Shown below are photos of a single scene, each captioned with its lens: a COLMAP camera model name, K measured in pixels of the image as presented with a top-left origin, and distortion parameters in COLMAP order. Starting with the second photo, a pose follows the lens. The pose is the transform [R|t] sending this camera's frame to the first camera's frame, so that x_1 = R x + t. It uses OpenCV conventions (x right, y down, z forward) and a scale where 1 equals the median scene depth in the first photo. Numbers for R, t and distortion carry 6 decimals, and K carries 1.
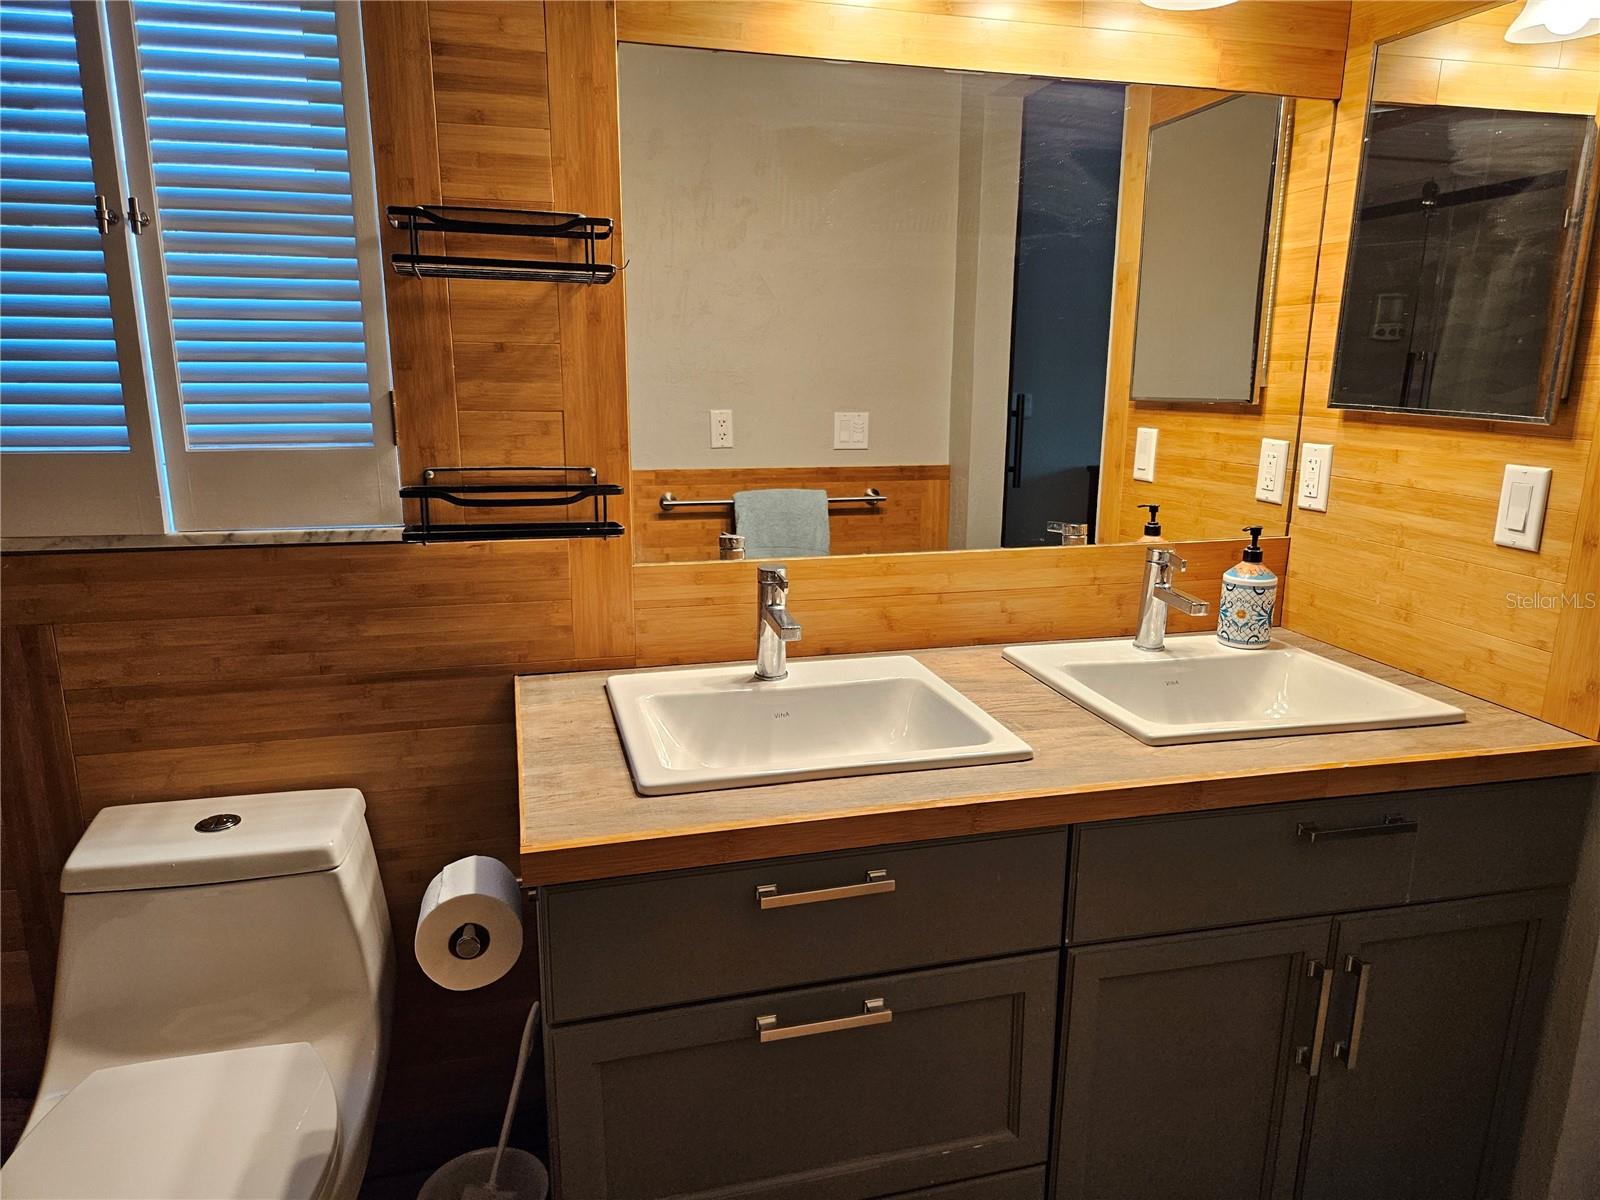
lens RADIAL K [[1073.6, 0, 796.0], [0, 1073.6, 604.2], [0, 0, 1]] dist [0.034810, -0.000969]
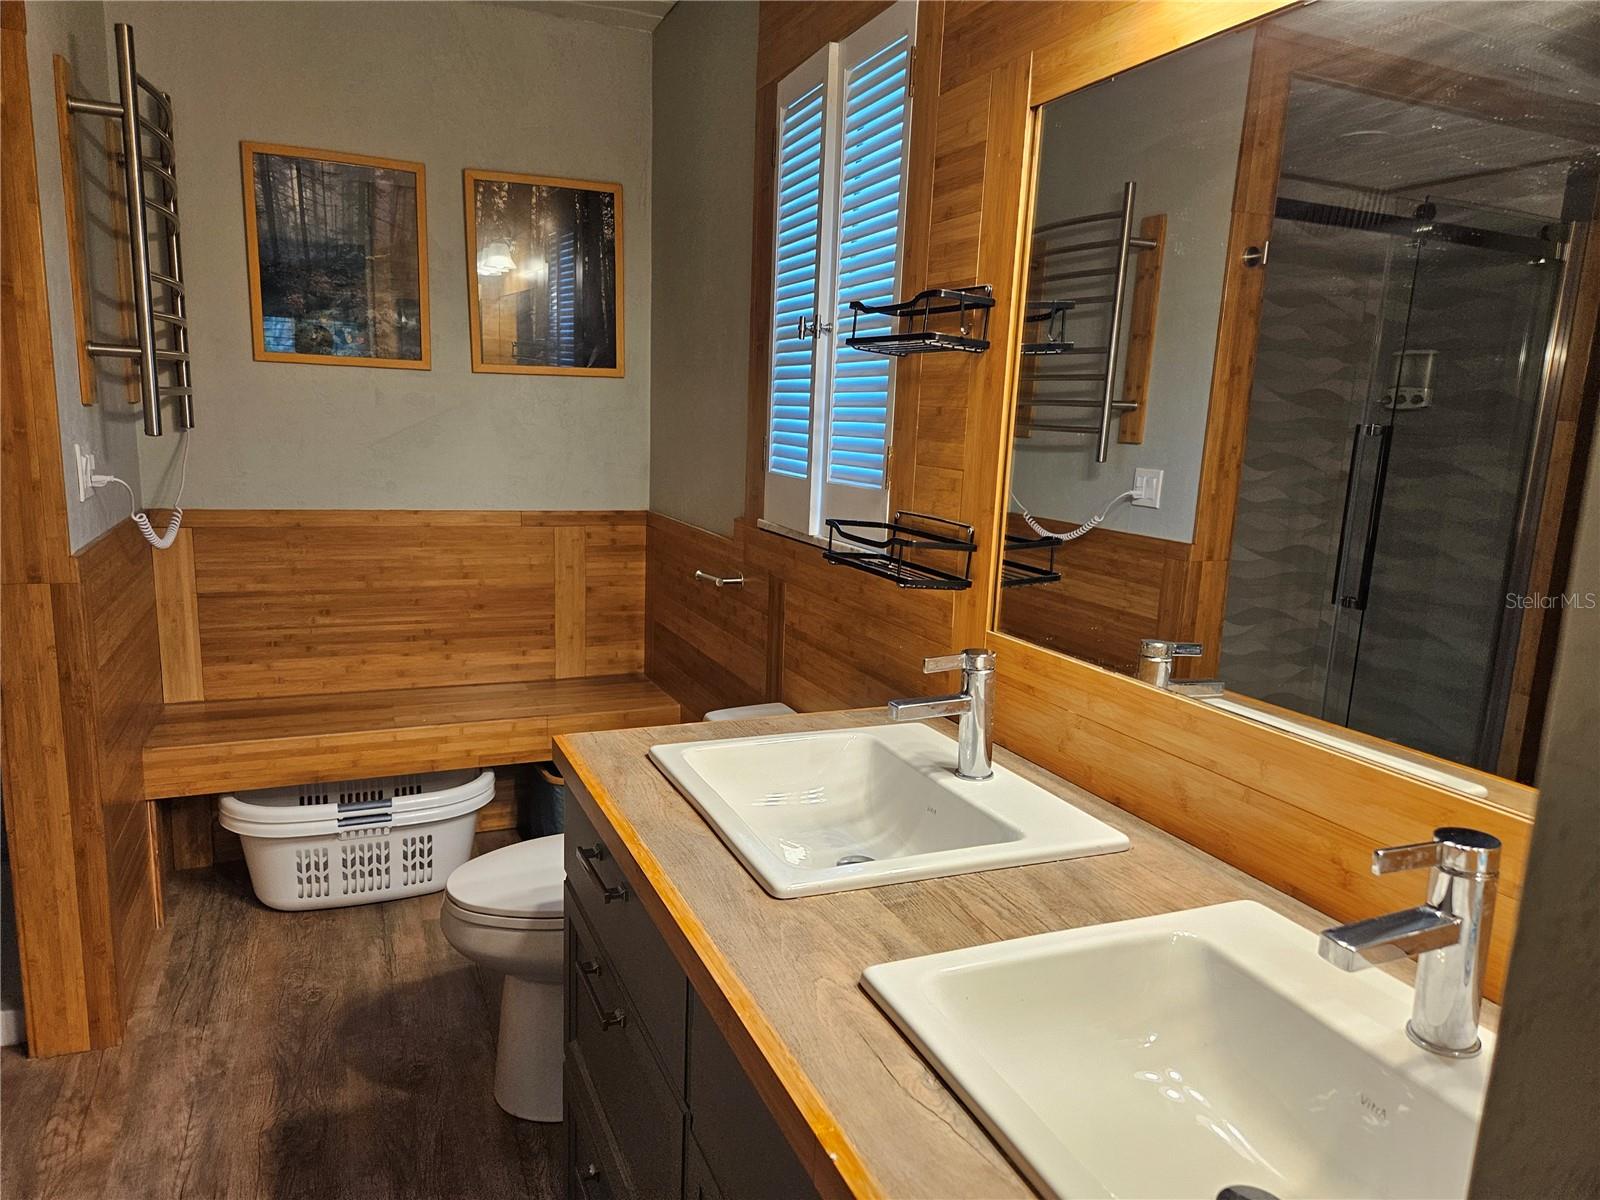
lens RADIAL K [[1058.7, 0, 784.9], [0, 1058.7, 605.2], [0, 0, 1]] dist [0.079784, -0.081802]
pose [[0.155943, 0.175926, -0.971973, 0.820372], [-0.259933, 0.956638, 0.131447, -0.149231], [0.952952, 0.232150, 0.194910, 0.681622]]
